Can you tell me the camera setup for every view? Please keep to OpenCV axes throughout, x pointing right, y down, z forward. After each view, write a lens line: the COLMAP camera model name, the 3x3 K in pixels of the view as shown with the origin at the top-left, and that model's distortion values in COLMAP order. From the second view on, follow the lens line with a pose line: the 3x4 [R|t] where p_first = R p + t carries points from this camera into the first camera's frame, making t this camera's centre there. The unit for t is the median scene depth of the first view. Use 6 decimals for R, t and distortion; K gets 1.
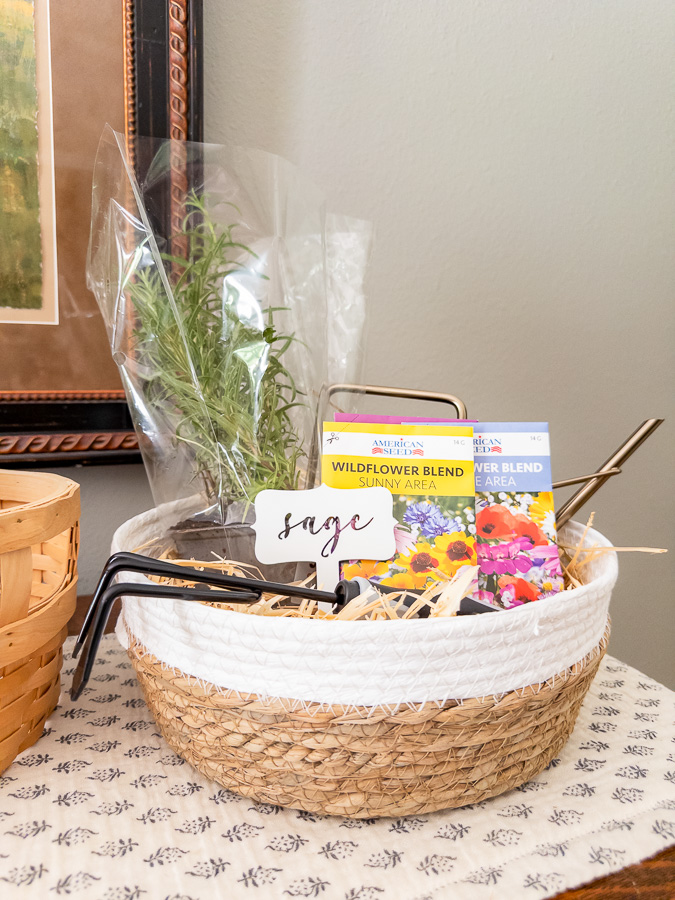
lens RADIAL K [[671.5, 0, 325.1], [0, 671.5, 450.4], [0, 0, 1]] dist [-0.032078, 0.007261]
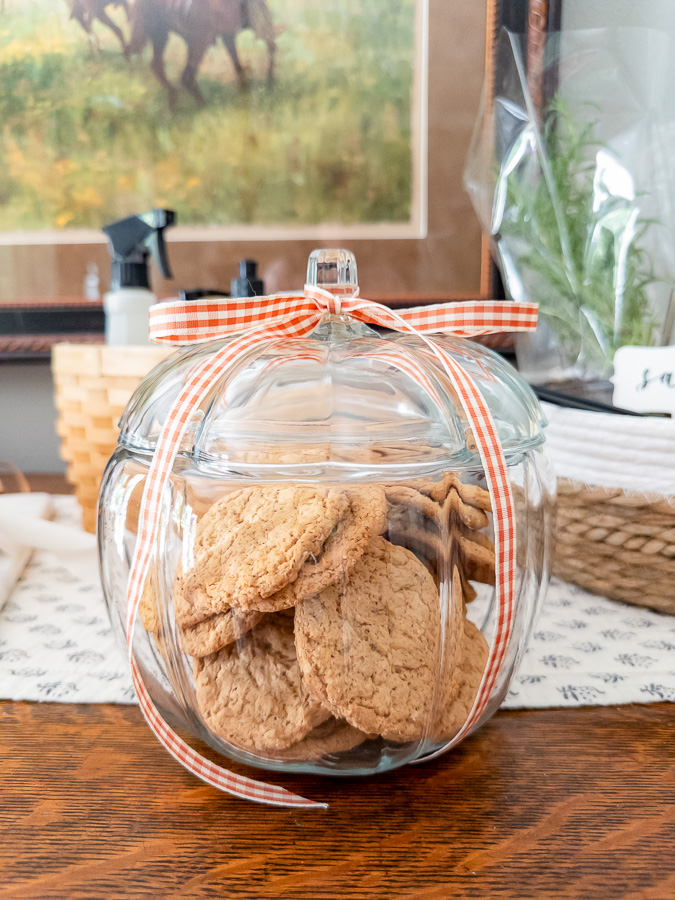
lens RADIAL K [[671.5, 0, 325.1], [0, 671.5, 450.4], [0, 0, 1]] dist [-0.032078, 0.007261]
pose [[0.903118, 0.052138, -0.426216, -0.056071], [-0.026732, 0.997502, 0.065379, 0.164971], [0.428560, -0.047651, 0.902256, -0.214229]]
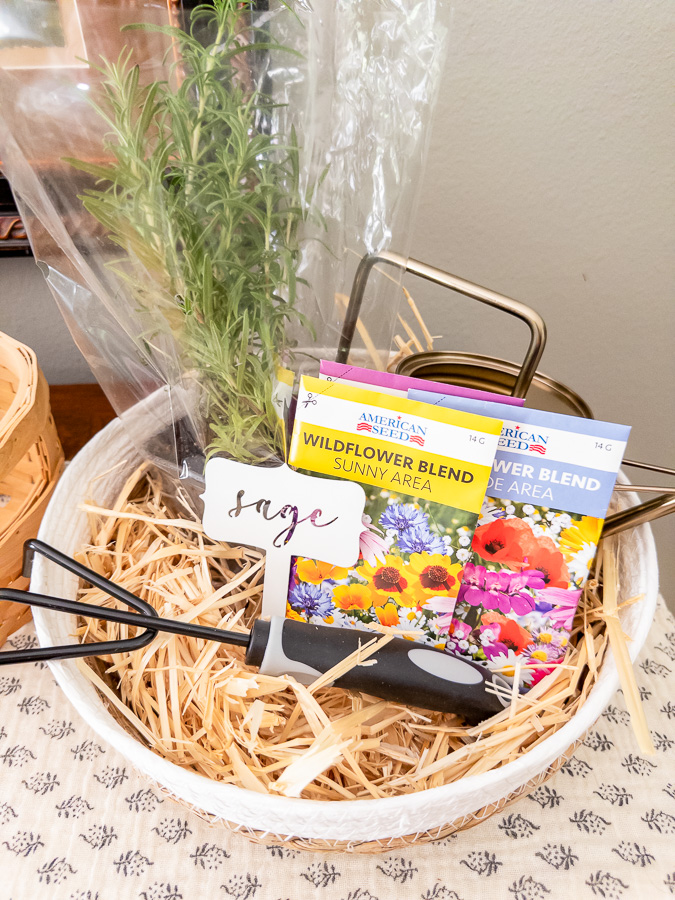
lens RADIAL K [[674.6, 0, 327.0], [0, 674.6, 431.2], [0, 0, 1]] dist [0.040014, -0.074350]
pose [[0.933488, 0.216679, -0.285744, 0.263105], [-0.017248, 0.823020, 0.567750, -0.435861], [0.358193, -0.525060, 0.772017, 0.412679]]
